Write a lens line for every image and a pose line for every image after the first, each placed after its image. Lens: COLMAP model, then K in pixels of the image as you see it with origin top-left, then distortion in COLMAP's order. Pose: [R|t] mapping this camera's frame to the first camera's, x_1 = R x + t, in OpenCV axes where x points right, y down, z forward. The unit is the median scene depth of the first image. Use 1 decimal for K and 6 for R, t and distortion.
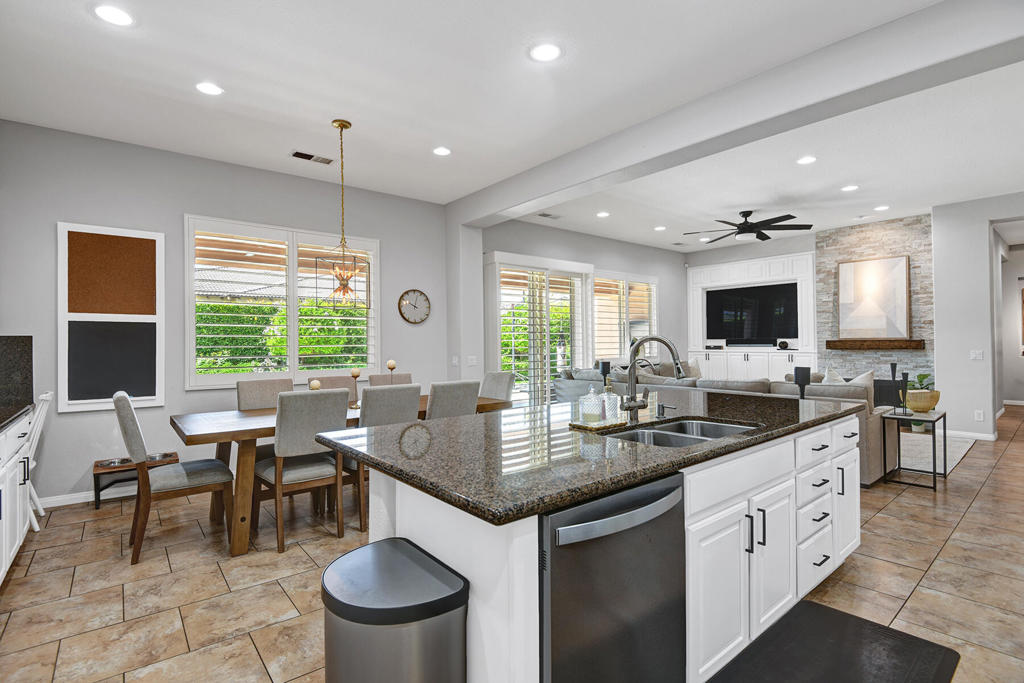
lens RADIAL K [[474.7, 0, 515.8], [0, 474.7, 340.9], [0, 0, 1]] dist [-0.019558, -0.011889]
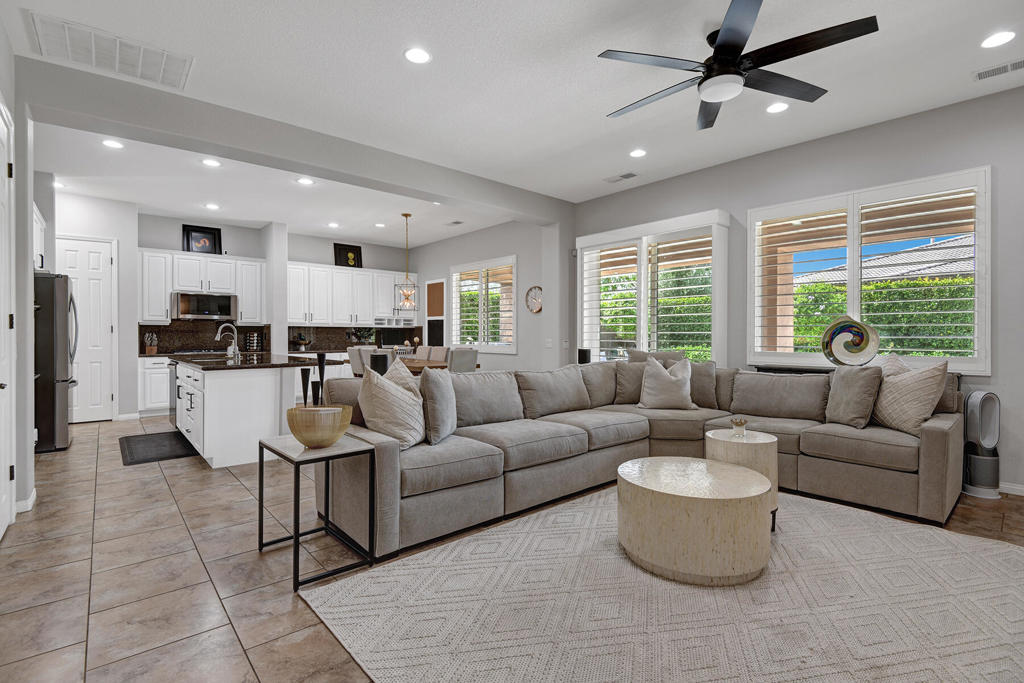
lens RADIAL K [[474.7, 0, 515.8], [0, 474.7, 340.9], [0, 0, 1]] dist [-0.019558, -0.011889]
pose [[0.047599, 0.018090, -0.998703, 0.838590], [0.001669, 0.999833, 0.018190, 0.011689], [0.998865, -0.002533, 0.047560, 0.706235]]
